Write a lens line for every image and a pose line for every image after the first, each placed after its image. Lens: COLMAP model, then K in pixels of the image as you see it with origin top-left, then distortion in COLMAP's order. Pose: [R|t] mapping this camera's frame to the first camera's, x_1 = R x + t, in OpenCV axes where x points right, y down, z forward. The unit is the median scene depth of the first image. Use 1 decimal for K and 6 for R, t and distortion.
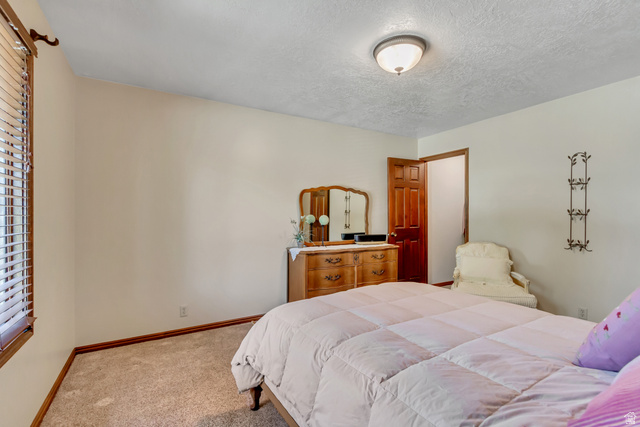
lens RADIAL K [[294.8, 0, 320.0], [0, 294.8, 213.5], [0, 0, 1]] dist [0.002597, 0.000605]
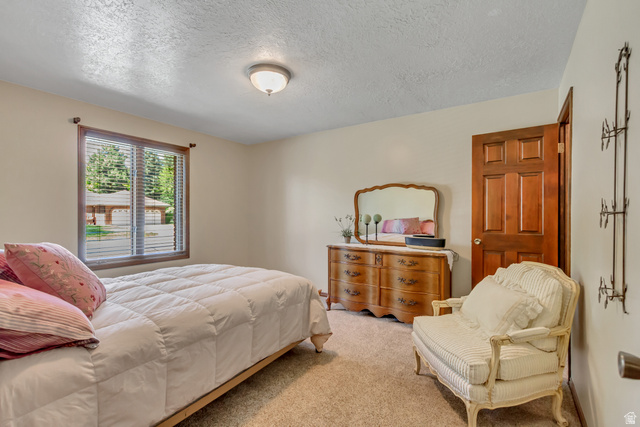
lens RADIAL K [[294.8, 0, 320.0], [0, 294.8, 213.5], [0, 0, 1]] dist [0.002597, 0.000605]
pose [[0.429034, 0.002872, -0.903284, 0.816402], [-0.001038, 0.999996, 0.002686, 0.001094], [0.903288, -0.000215, 0.429036, 0.383749]]
